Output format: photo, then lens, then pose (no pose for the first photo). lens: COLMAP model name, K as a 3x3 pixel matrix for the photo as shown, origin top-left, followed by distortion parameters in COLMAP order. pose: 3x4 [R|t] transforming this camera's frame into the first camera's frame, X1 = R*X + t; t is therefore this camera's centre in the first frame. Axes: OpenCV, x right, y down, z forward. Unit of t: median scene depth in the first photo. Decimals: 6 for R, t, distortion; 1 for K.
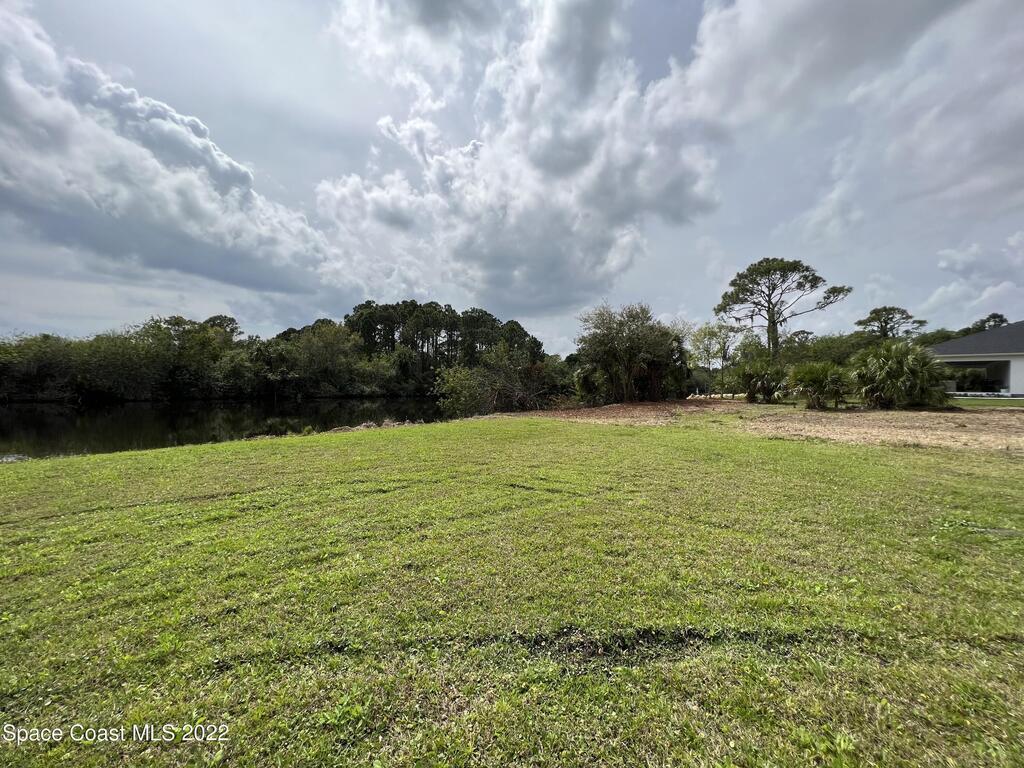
lens RADIAL K [[412.4, 0, 513.0], [0, 412.4, 398.5], [0, 0, 1]] dist [0.002169, 0.000680]
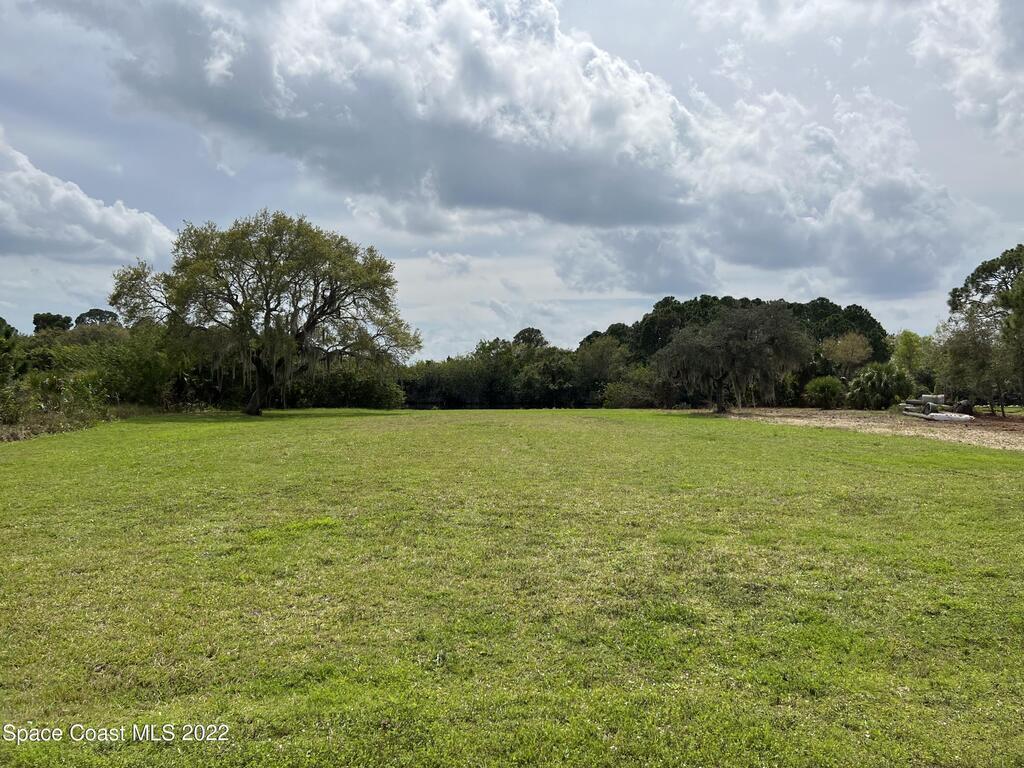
lens RADIAL K [[770.0, 0, 515.1], [0, 770.0, 390.3], [0, 0, 1]] dist [0.039290, -0.027531]
pose [[0.782162, -0.002450, -0.623070, 0.794363], [-0.021432, 0.999295, -0.030834, 0.033016], [0.622706, 0.037471, 0.781558, -0.904391]]
